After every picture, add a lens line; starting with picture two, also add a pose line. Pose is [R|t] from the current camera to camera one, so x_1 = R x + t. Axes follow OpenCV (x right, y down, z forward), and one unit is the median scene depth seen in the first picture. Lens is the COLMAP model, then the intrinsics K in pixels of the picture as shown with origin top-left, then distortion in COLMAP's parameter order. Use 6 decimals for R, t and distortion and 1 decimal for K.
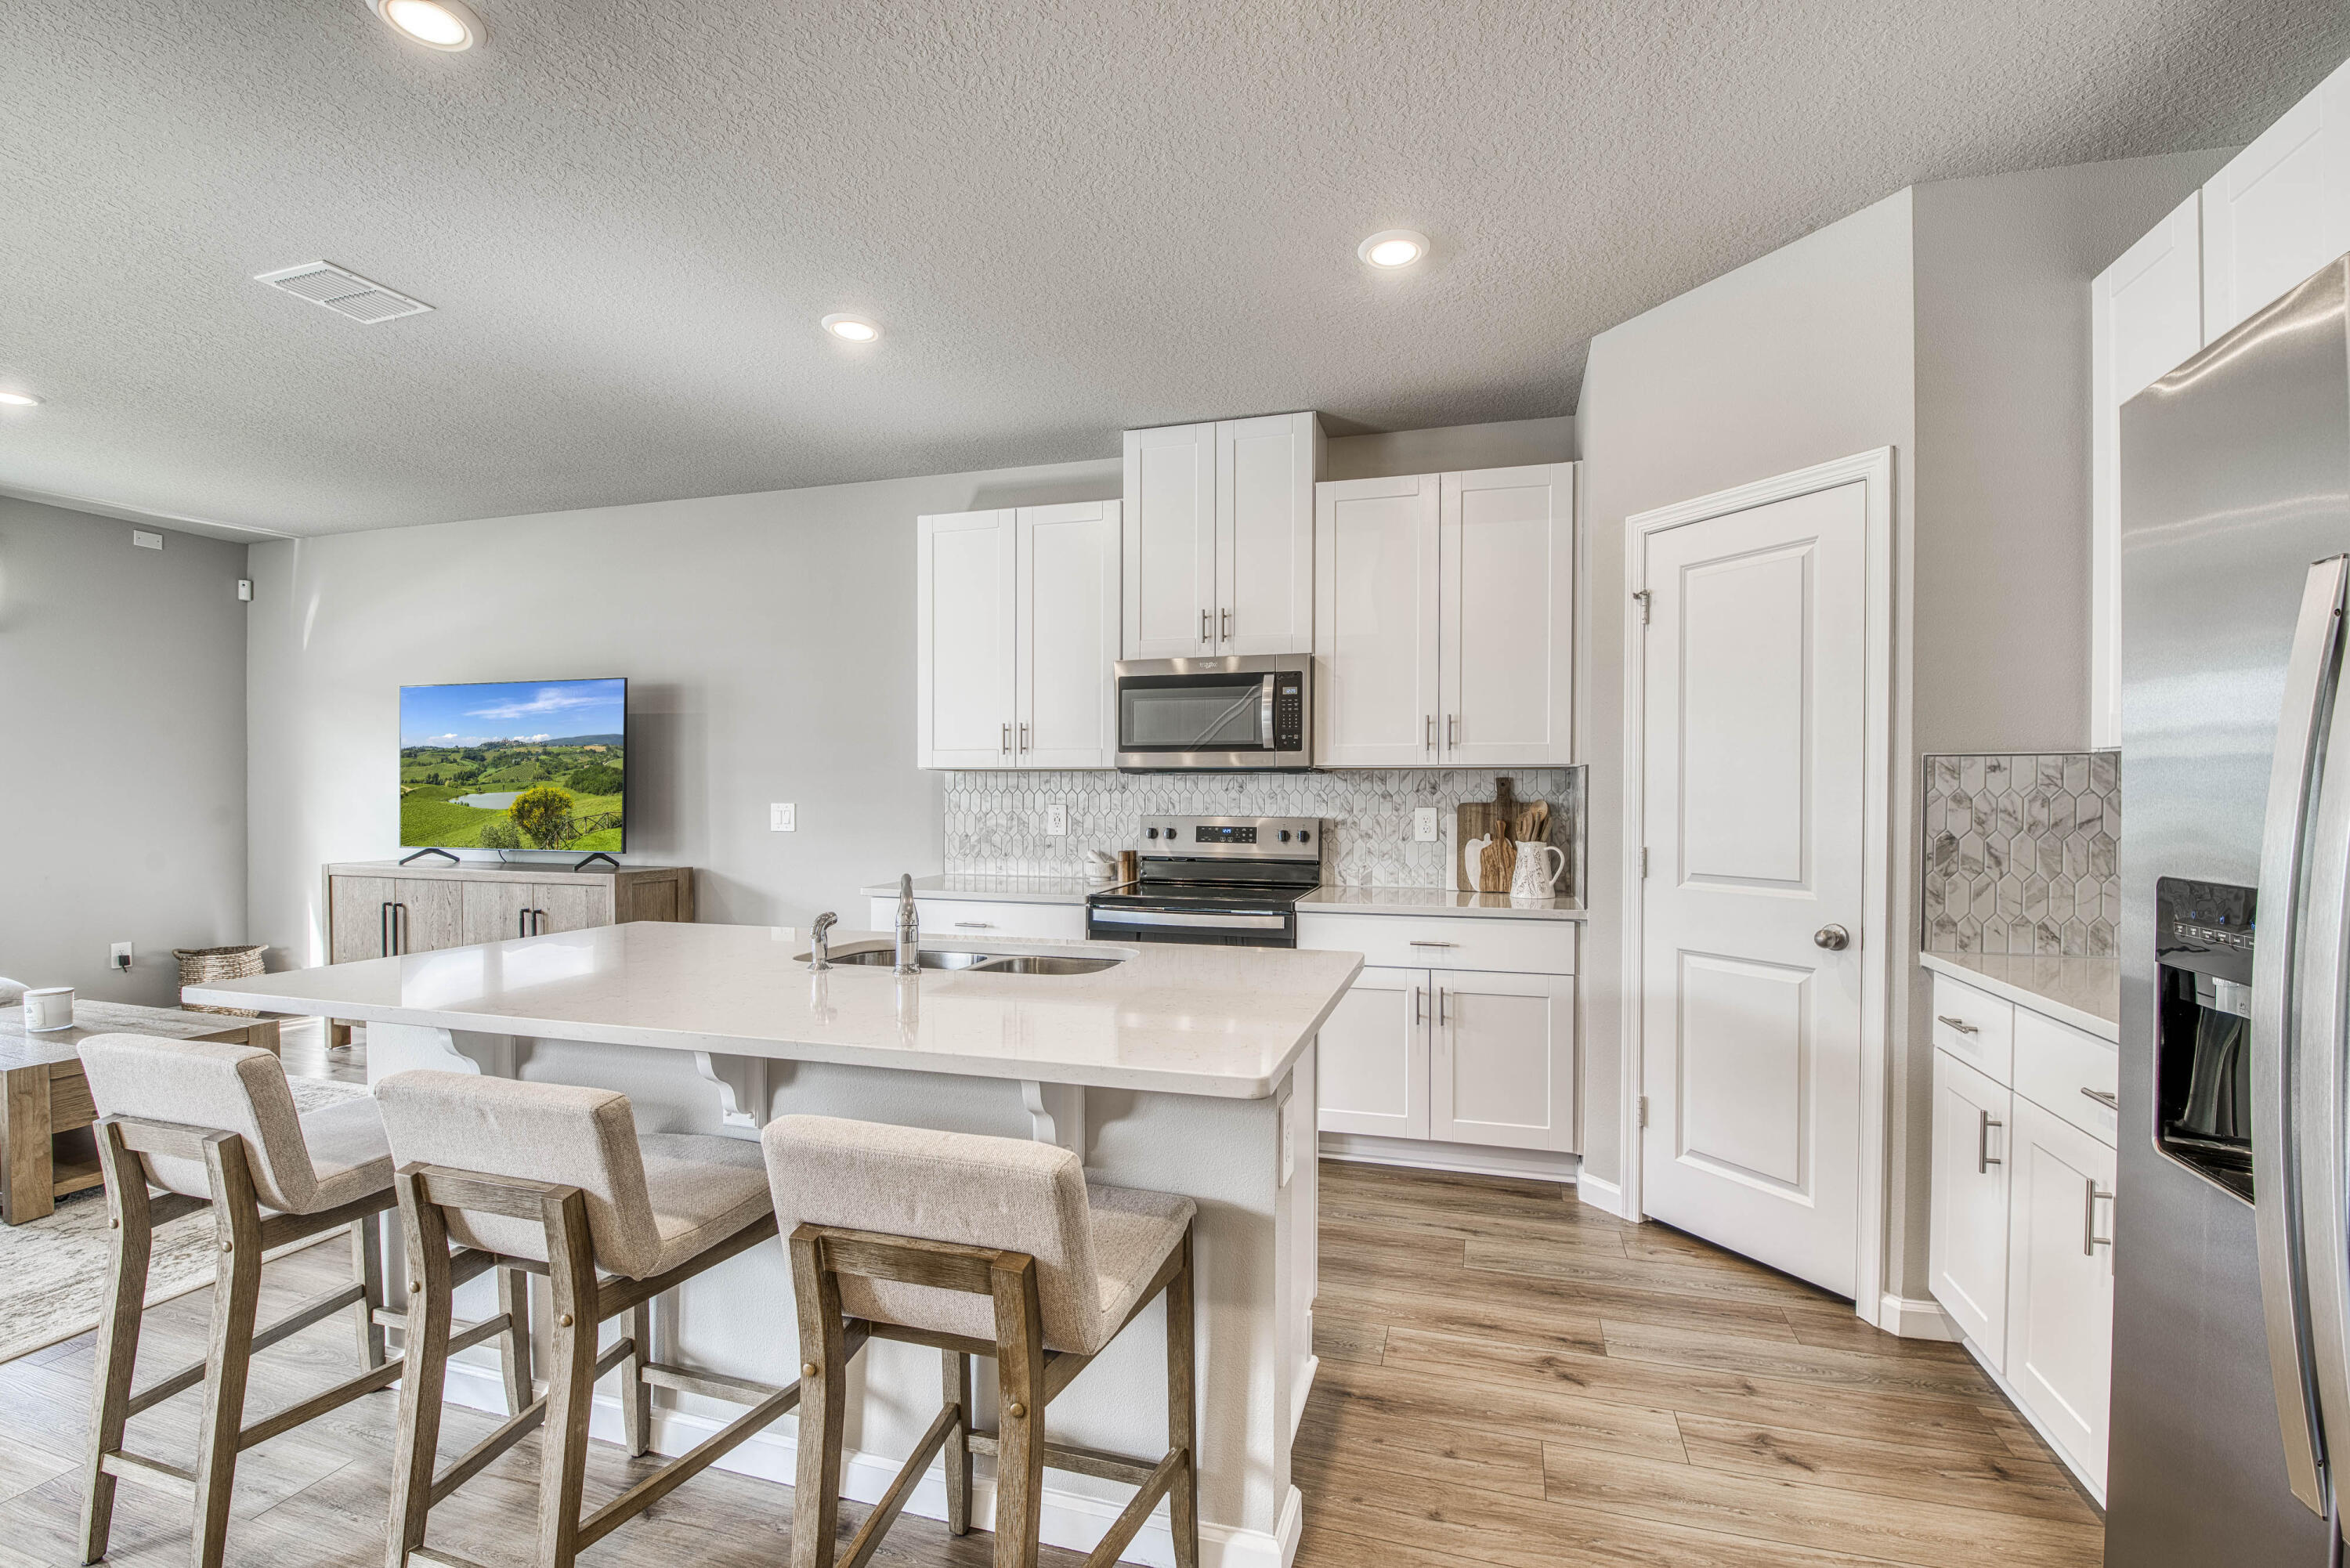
lens RADIAL K [[1013.5, 0, 1201.6], [0, 1013.5, 804.4], [0, 0, 1]] dist [-0.001565, -0.010611]
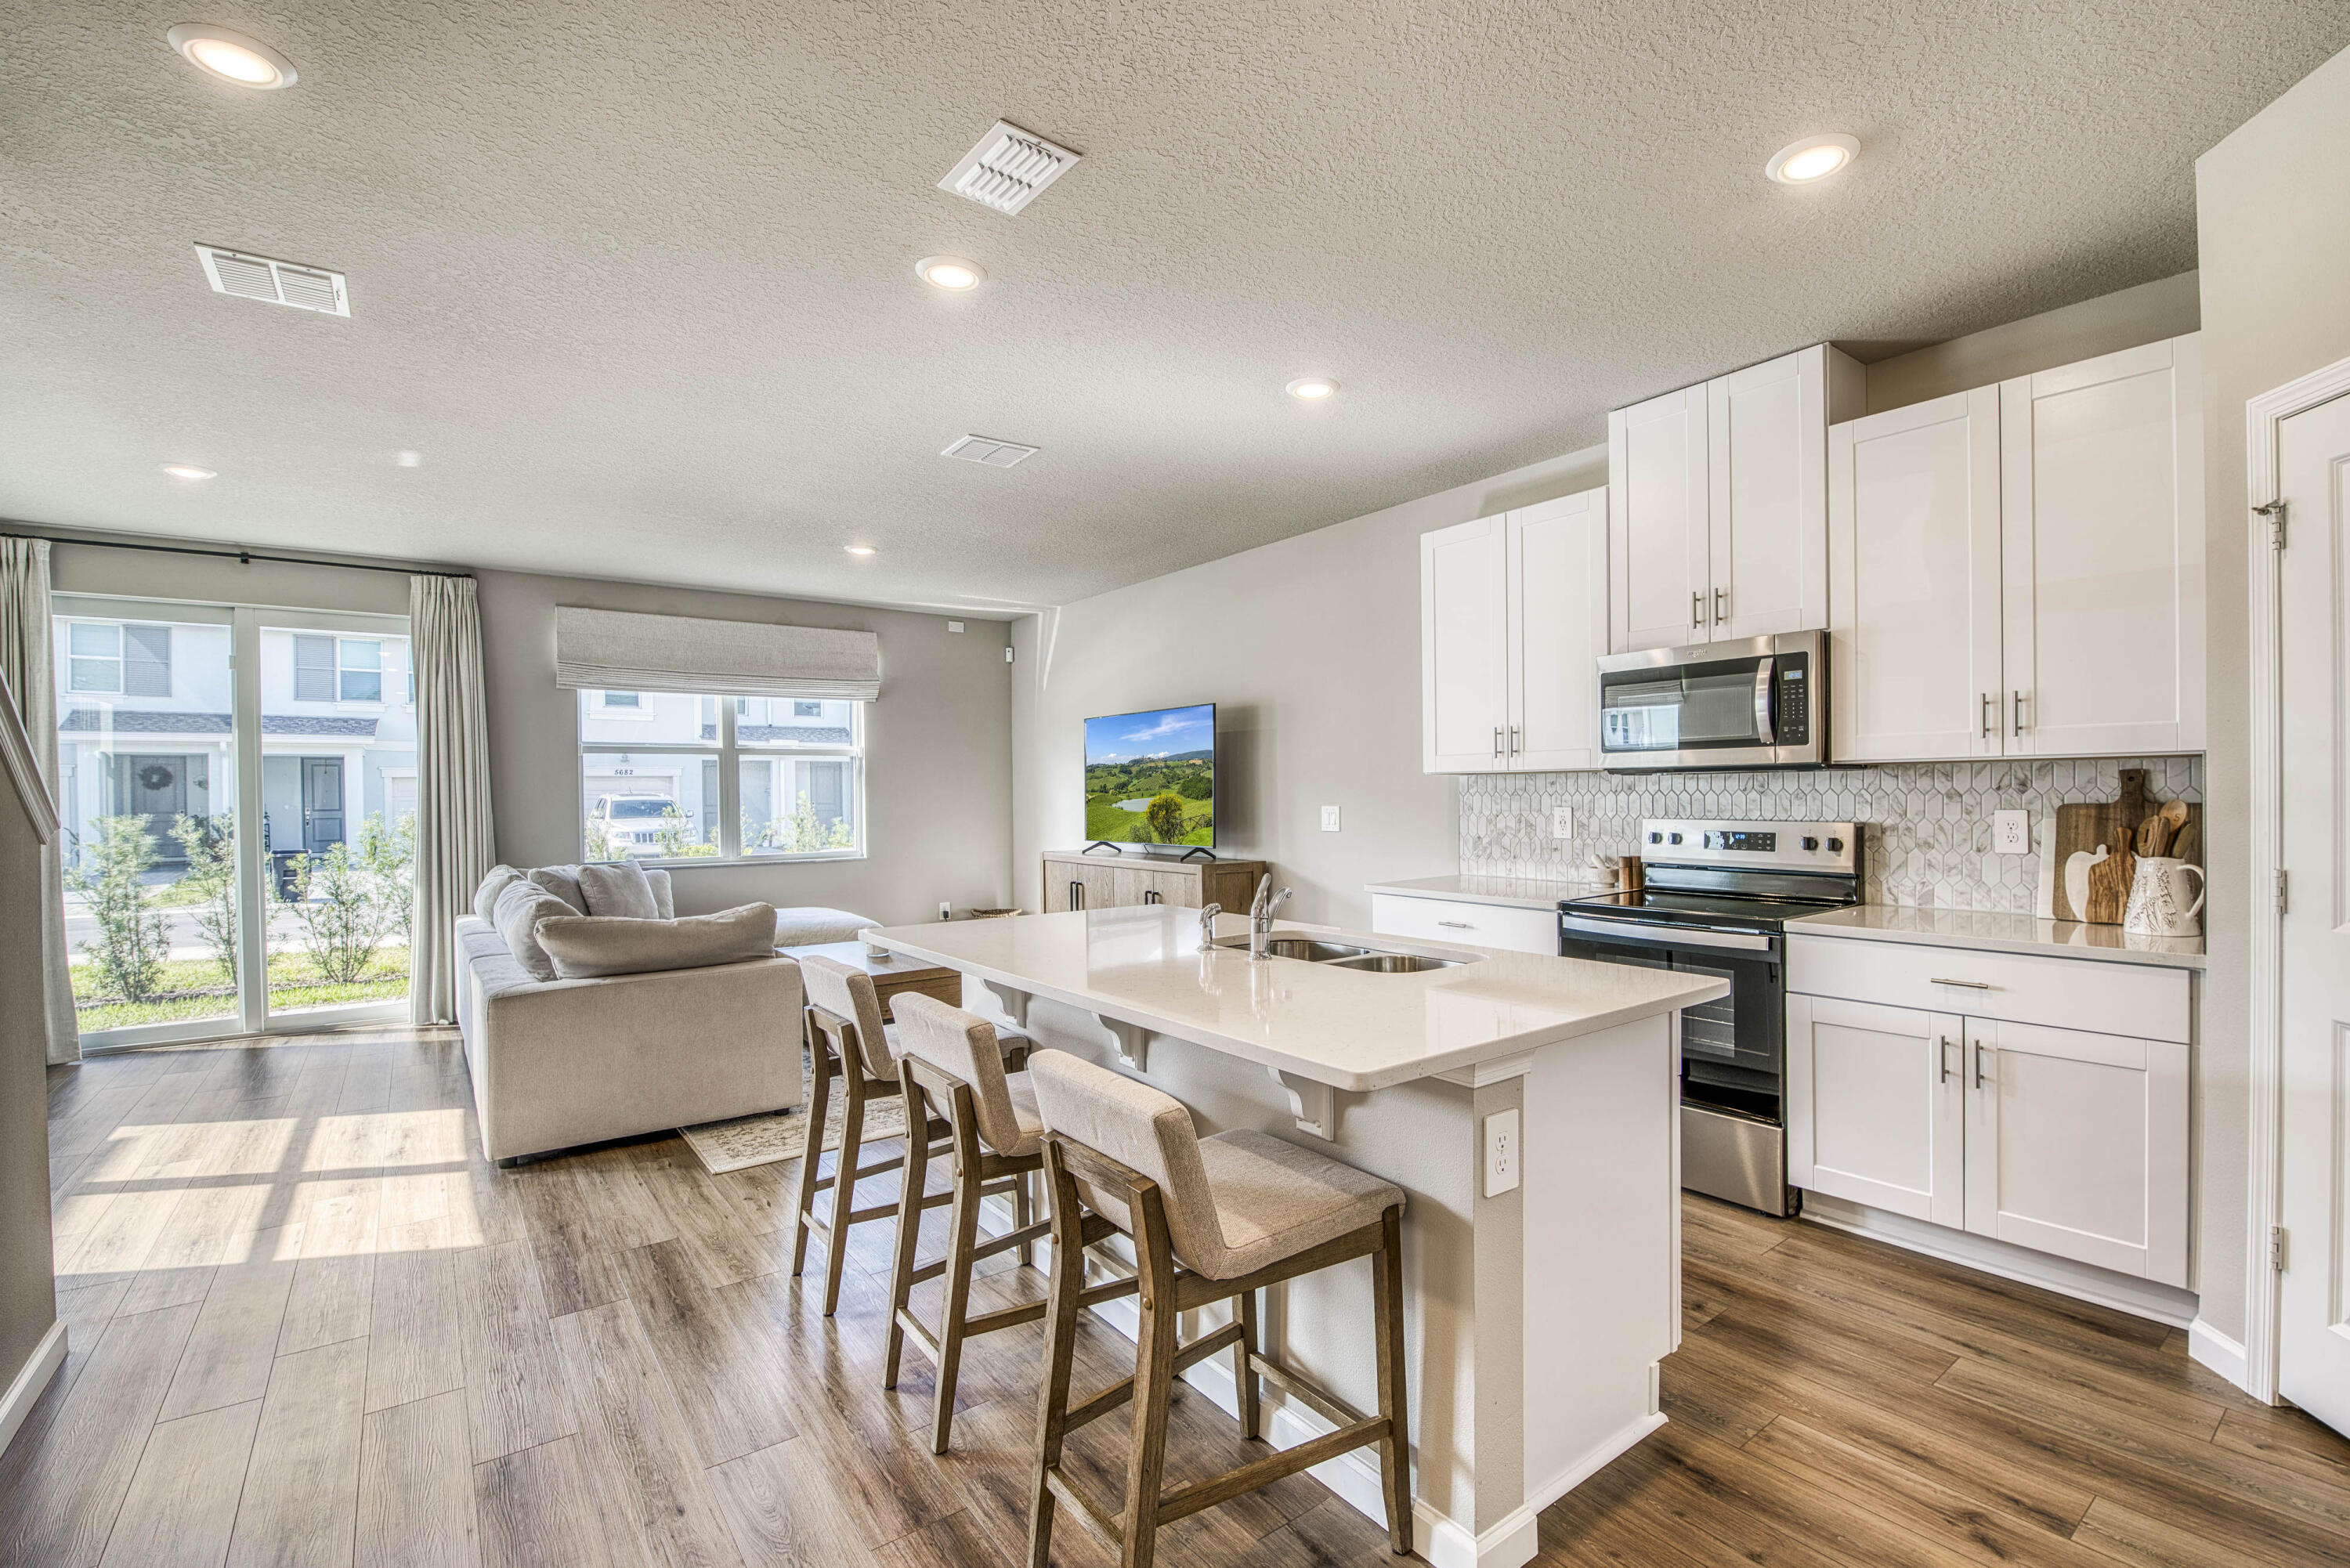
lens RADIAL K [[1036.7, 0, 1223.4], [0, 1036.7, 799.1], [0, 0, 1]] dist [0.001476, -0.011561]
pose [[0.809001, -0.008404, -0.587747, 0.203515], [0.008029, 0.999962, -0.003246, -0.007756], [0.587753, -0.002093, 0.809038, 0.003838]]
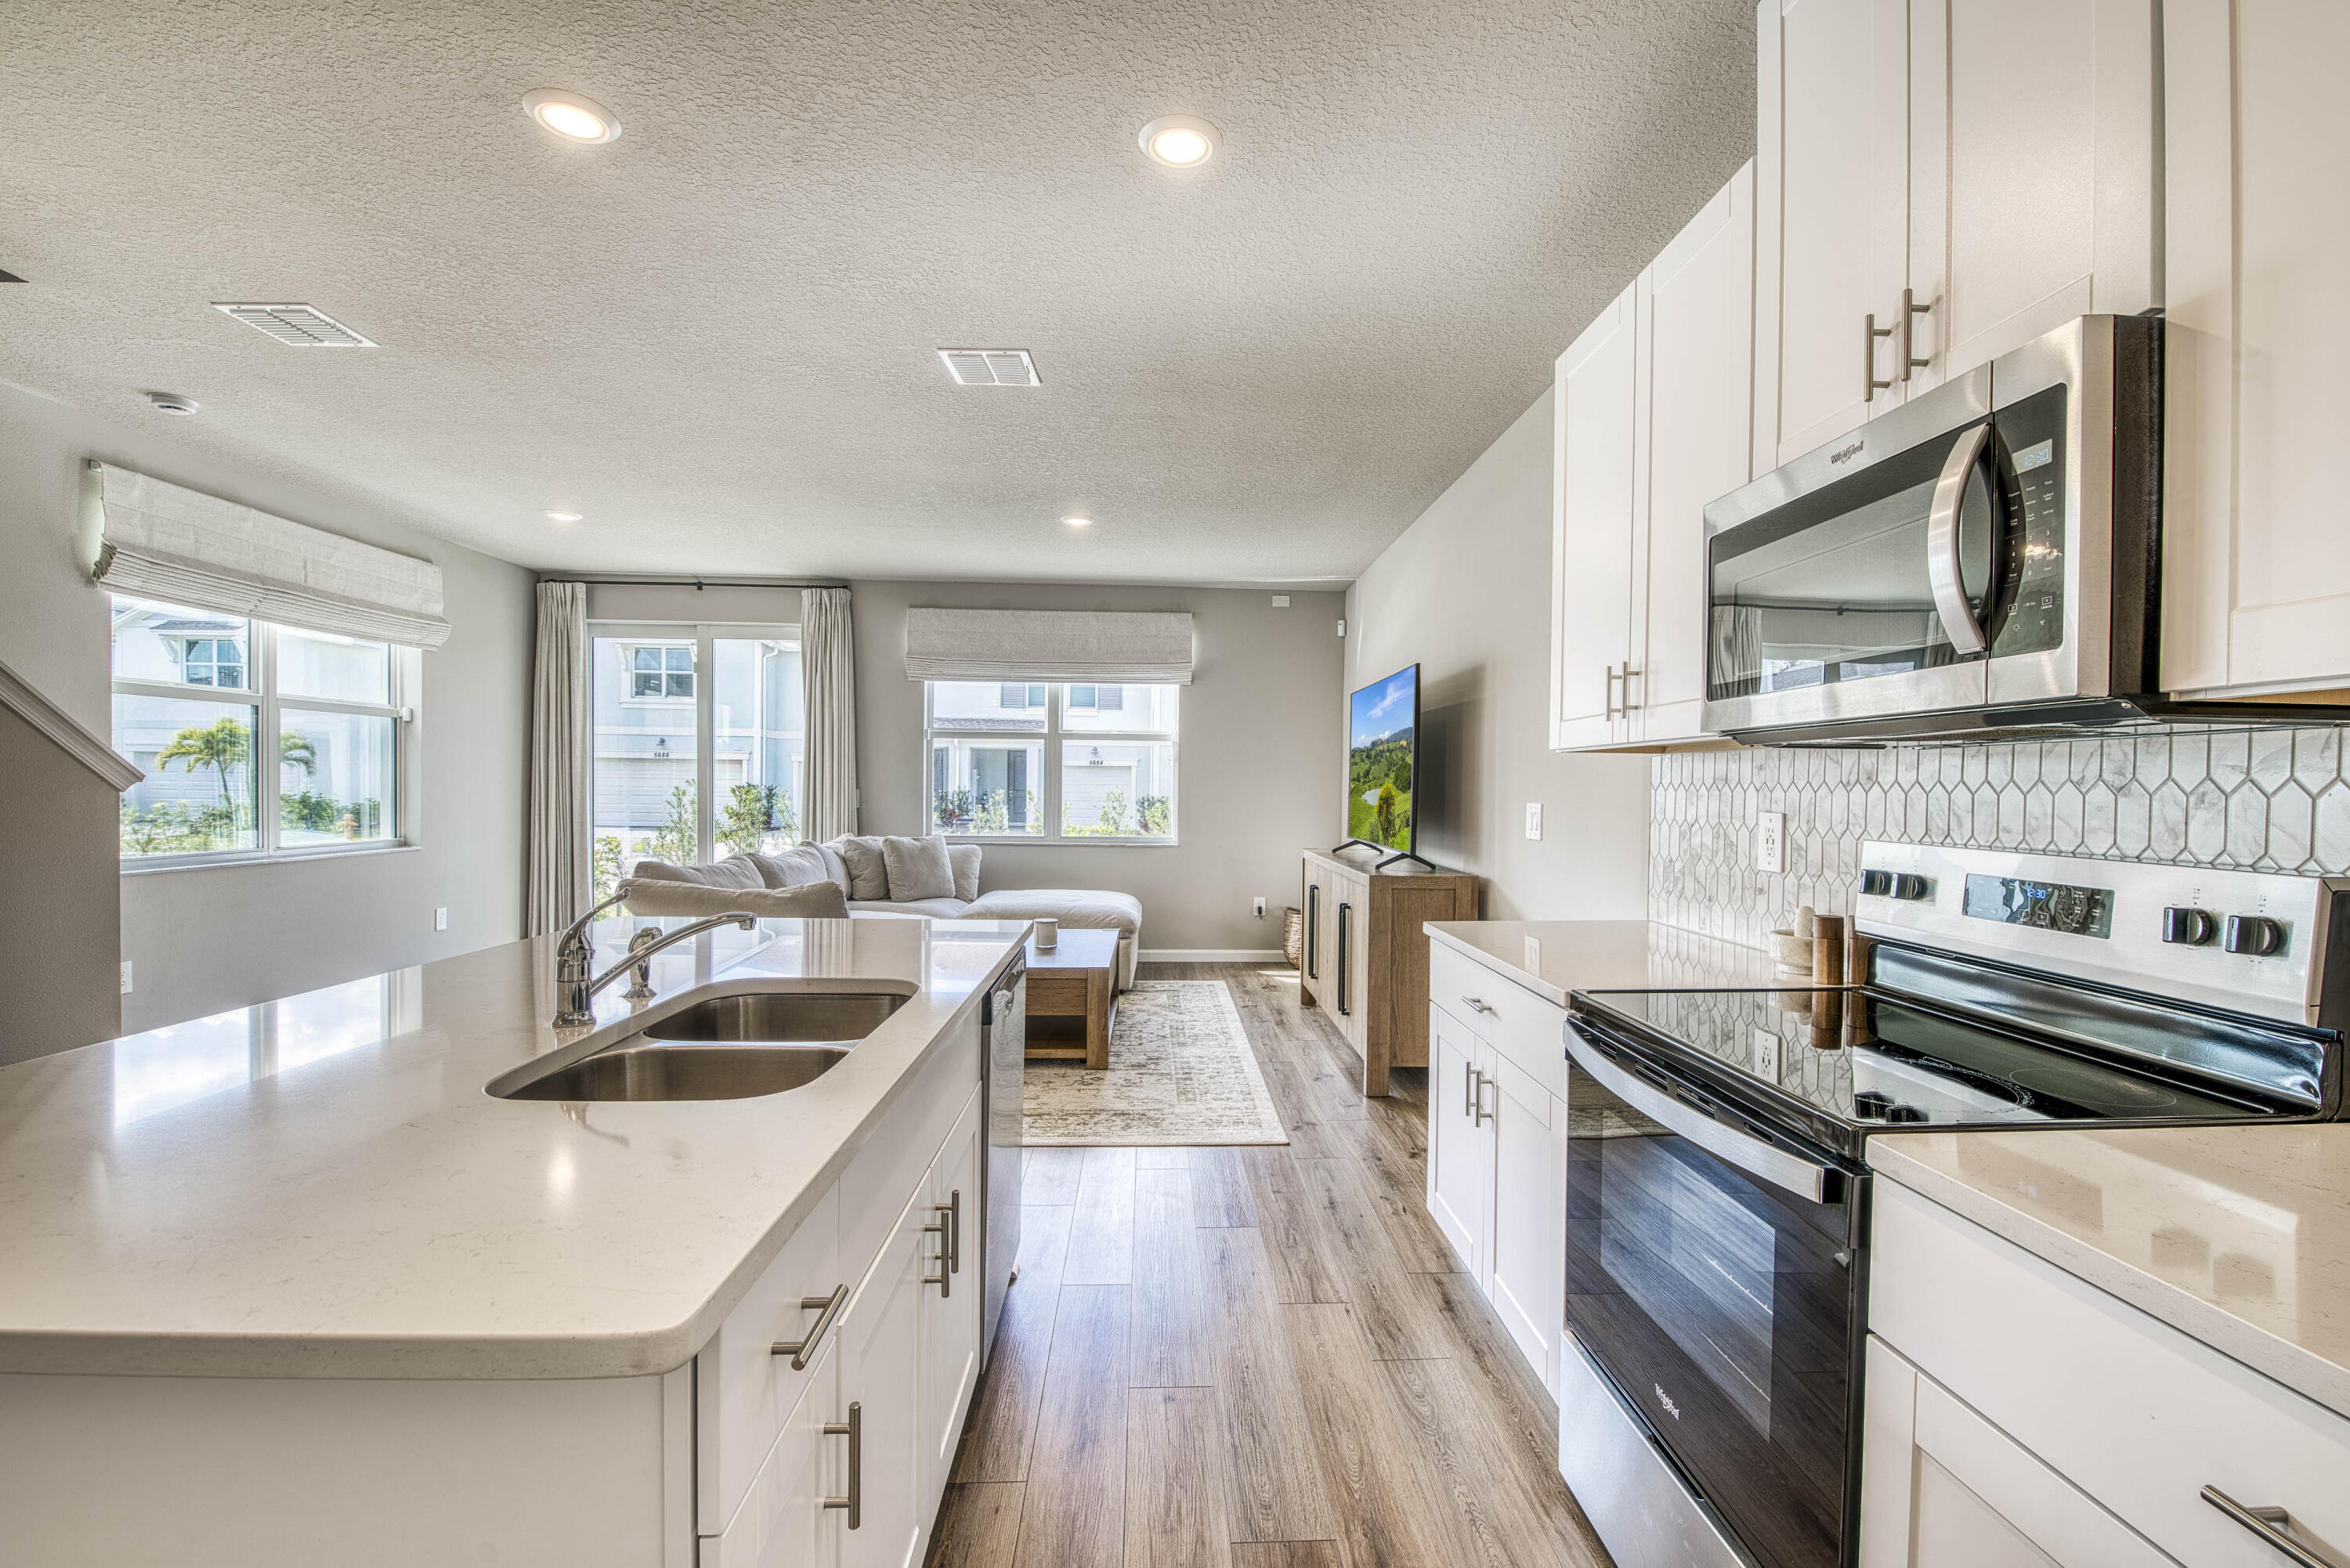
lens RADIAL K [[1013.5, 0, 1201.6], [0, 1013.5, 804.4], [0, 0, 1]] dist [-0.001565, -0.010611]
pose [[0.324566, 0.016596, -0.945718, 0.286269], [-0.021056, 0.999725, 0.010318, -0.003598], [0.945629, 0.016565, 0.324826, 0.633478]]
